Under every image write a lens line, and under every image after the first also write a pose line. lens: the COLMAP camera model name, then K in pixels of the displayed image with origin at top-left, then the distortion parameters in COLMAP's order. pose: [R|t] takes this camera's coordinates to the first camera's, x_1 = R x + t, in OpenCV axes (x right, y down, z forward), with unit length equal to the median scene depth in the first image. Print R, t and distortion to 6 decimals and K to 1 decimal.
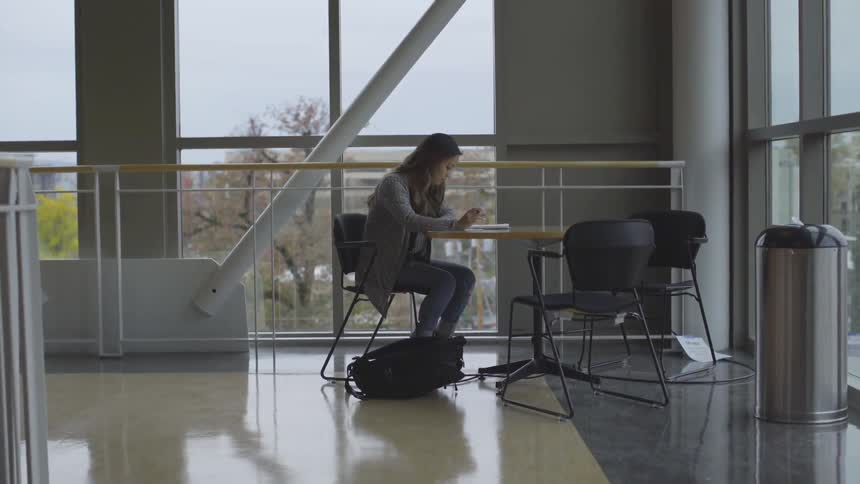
lens RADIAL K [[1257.8, 0, 430.0], [0, 1257.8, 242.0], [0, 0, 1]] dist [-0.179199, 0.123861]
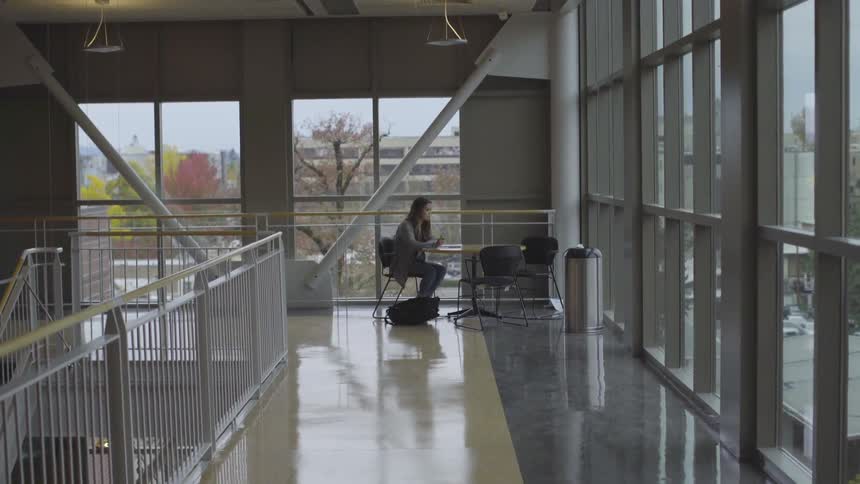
lens RADIAL K [[1257.8, 0, 430.0], [0, 1257.8, 242.0], [0, 0, 1]] dist [-0.179199, 0.123861]
pose [[0.999887, -0.002654, -0.014830, 0.038319], [0.002856, 0.999903, 0.013655, -0.044526], [0.014792, -0.013695, 0.999797, -1.037596]]
